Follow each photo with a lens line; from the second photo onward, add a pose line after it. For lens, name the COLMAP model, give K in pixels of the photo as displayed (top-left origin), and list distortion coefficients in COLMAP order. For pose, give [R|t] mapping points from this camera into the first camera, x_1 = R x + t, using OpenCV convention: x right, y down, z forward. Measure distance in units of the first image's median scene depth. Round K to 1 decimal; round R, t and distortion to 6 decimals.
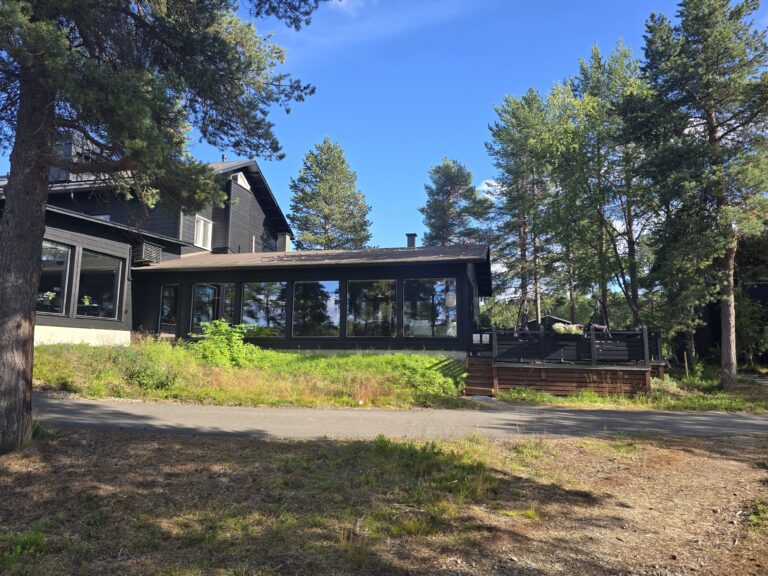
lens RADIAL K [[519.4, 0, 383.3], [0, 519.4, 277.4], [0, 0, 1]] dist [0.005428, 0.001486]
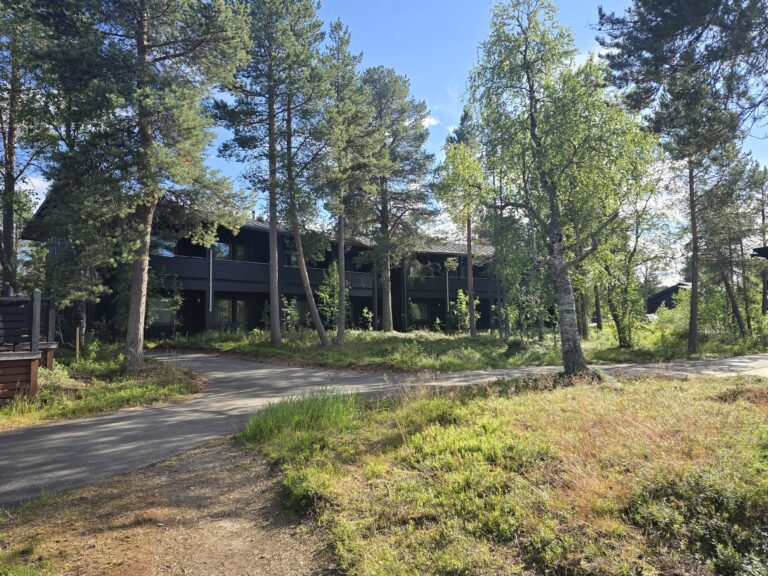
lens RADIAL K [[519.4, 0, 383.3], [0, 519.4, 277.4], [0, 0, 1]] dist [0.005428, 0.001486]
pose [[0.446468, 0.059368, 0.892828, 0.113418], [-0.103070, 0.994567, -0.014592, 0.041596], [-0.888843, -0.085509, 0.450162, 0.312686]]
